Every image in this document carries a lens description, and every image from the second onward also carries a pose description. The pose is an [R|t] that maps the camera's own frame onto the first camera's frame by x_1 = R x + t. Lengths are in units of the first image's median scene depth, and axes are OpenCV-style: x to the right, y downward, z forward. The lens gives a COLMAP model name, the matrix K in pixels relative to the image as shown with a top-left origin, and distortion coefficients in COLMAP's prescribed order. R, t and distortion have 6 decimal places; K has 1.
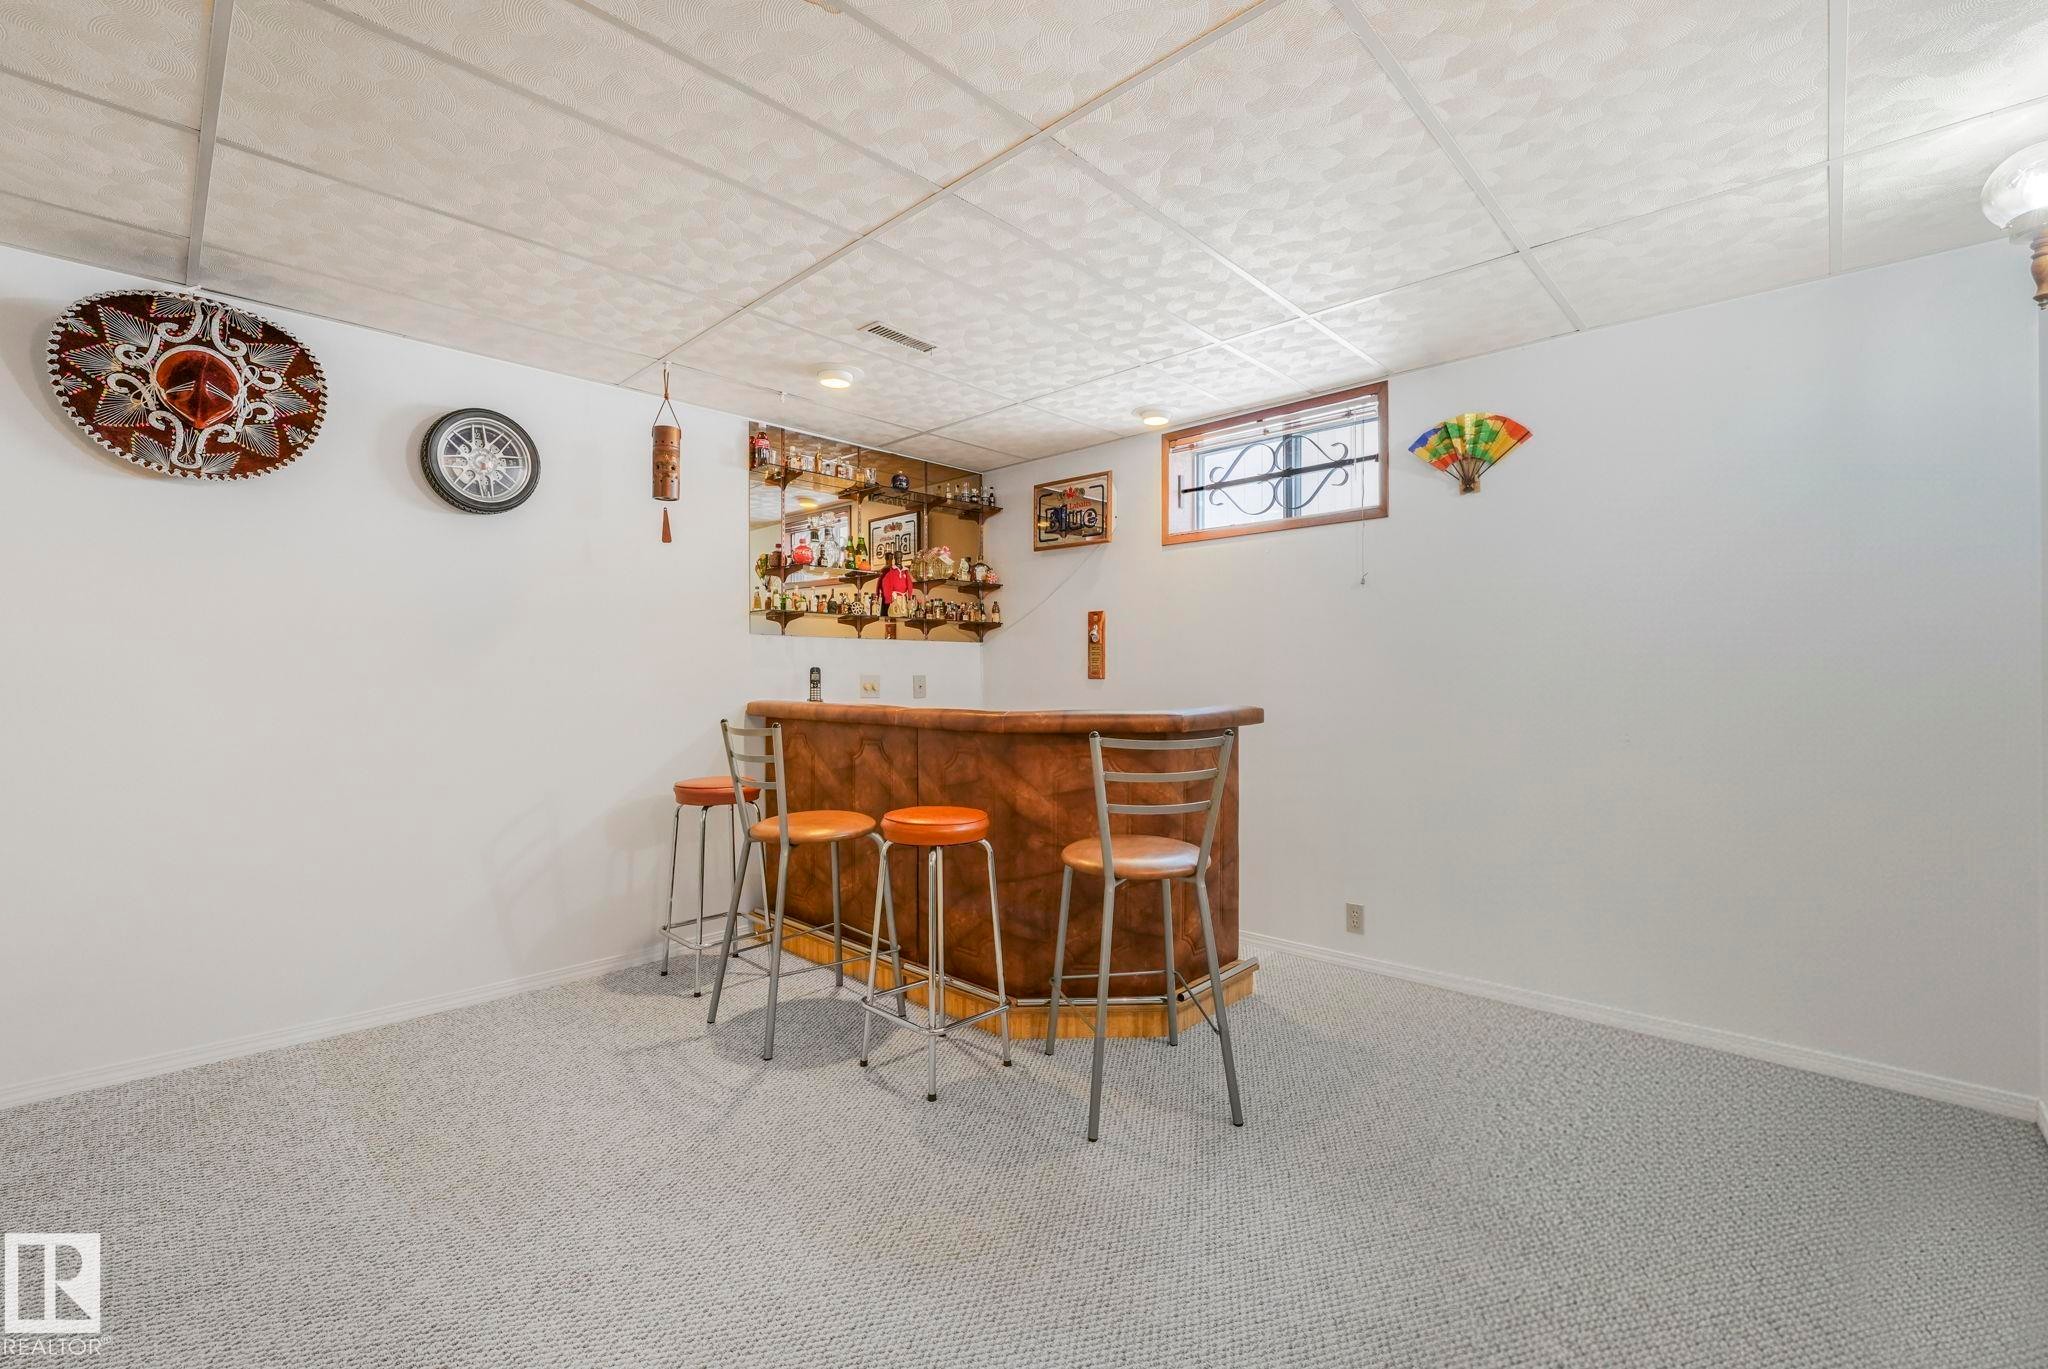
lens RADIAL K [[849.9, 0, 1024.0], [0, 849.9, 684.5], [0, 0, 1]] dist [-0.021240, 0.000238]
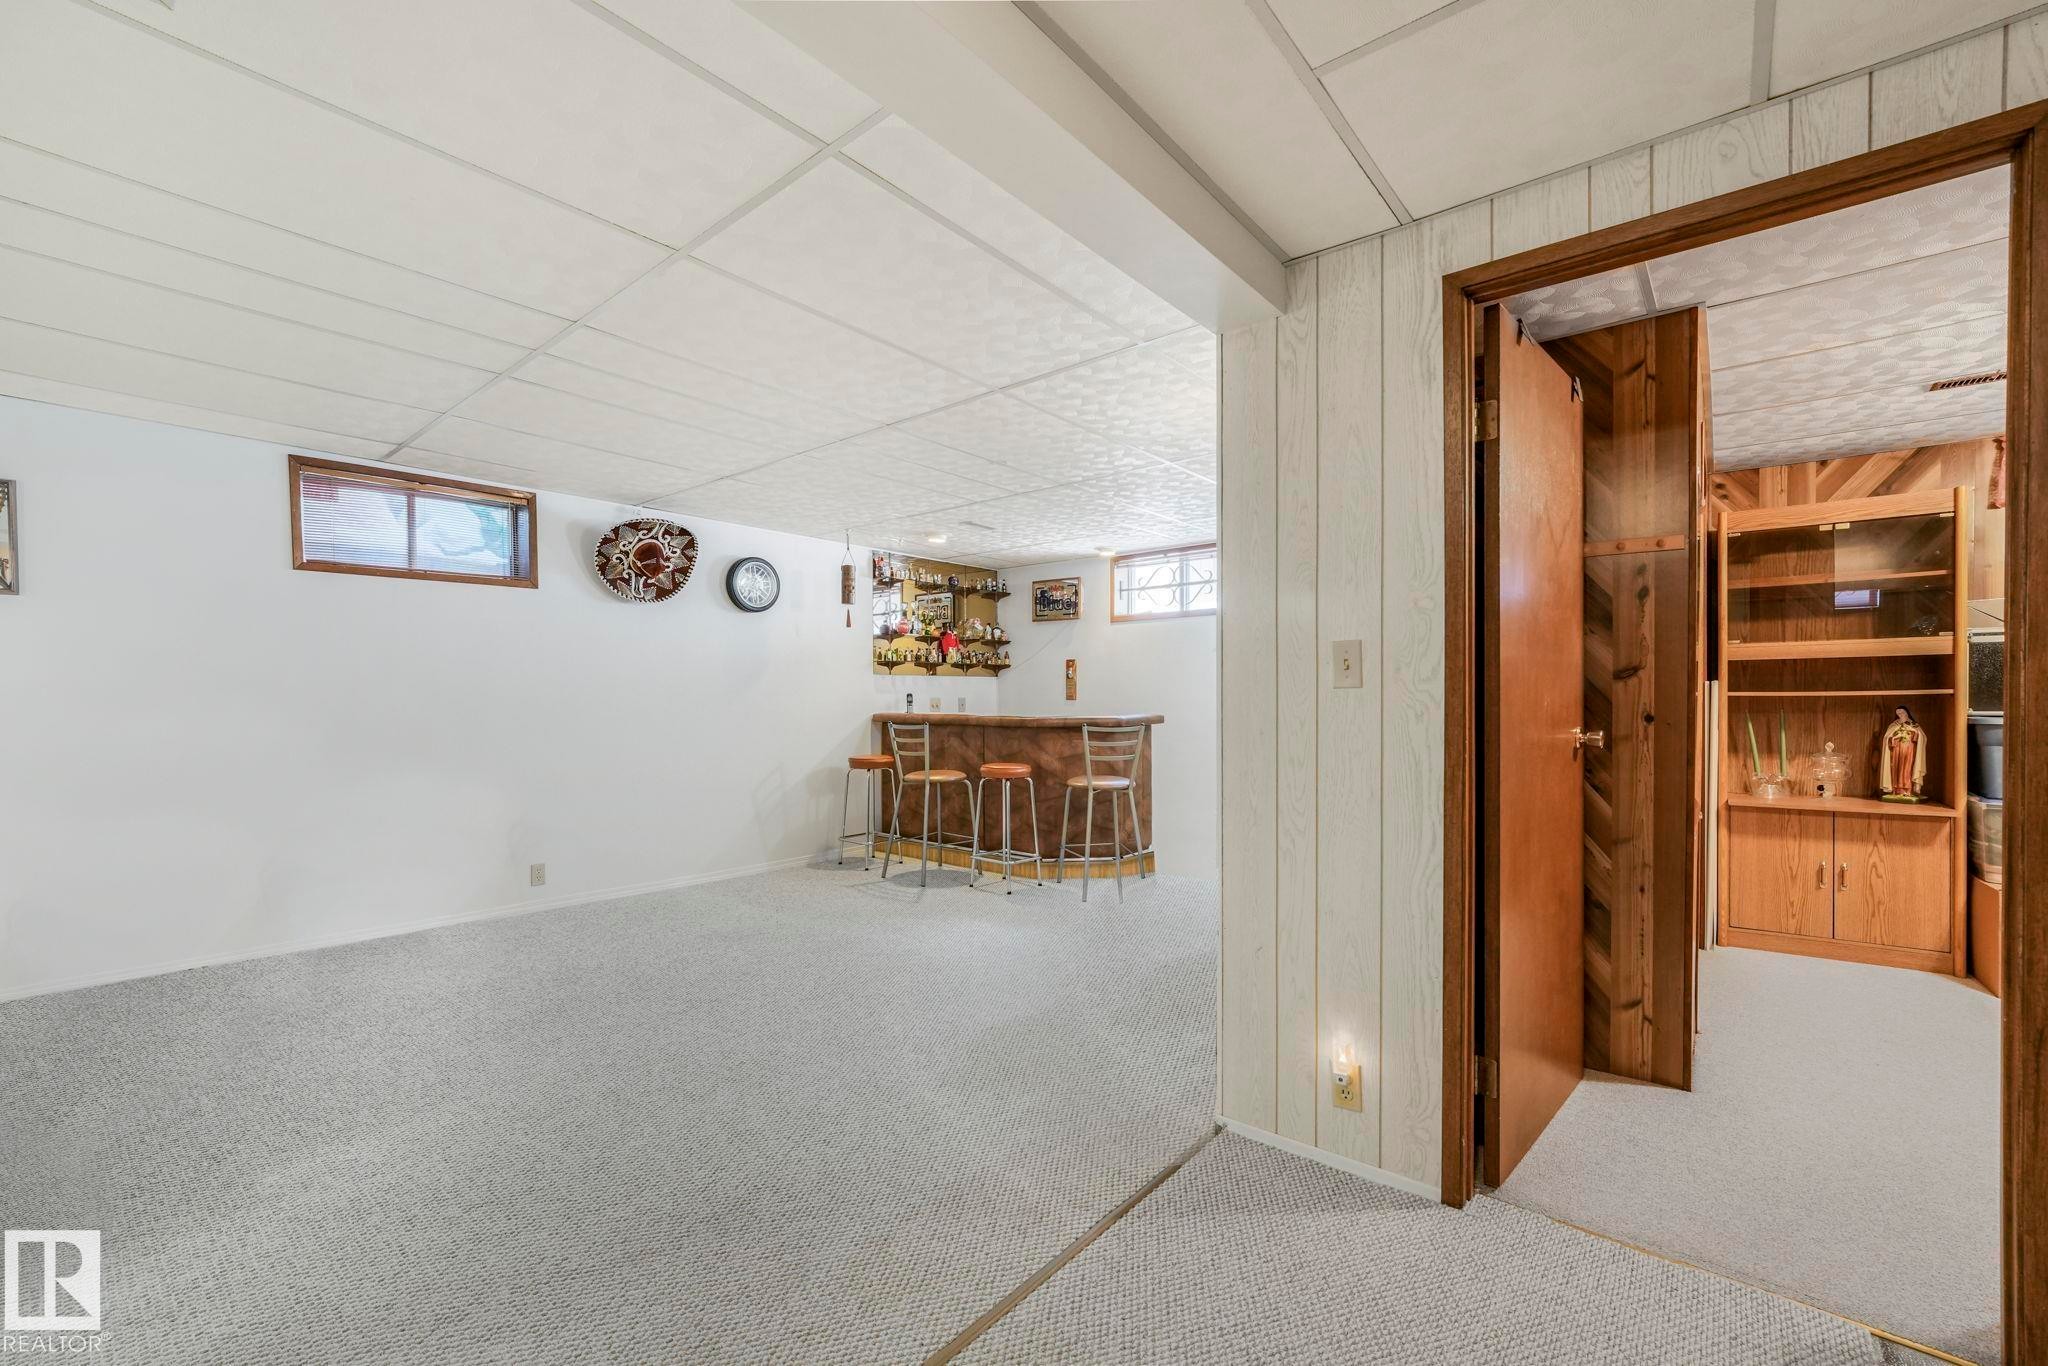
lens RADIAL K [[849.9, 0, 1024.0], [0, 849.9, 683.0], [0, 0, 1]] dist [-0.021240, 0.000238]
pose [[0.997578, 0.001601, 0.069538, -0.152820], [0.000048, 0.999719, -0.023706, -0.000709], [-0.069557, 0.023652, 0.997298, -0.814180]]
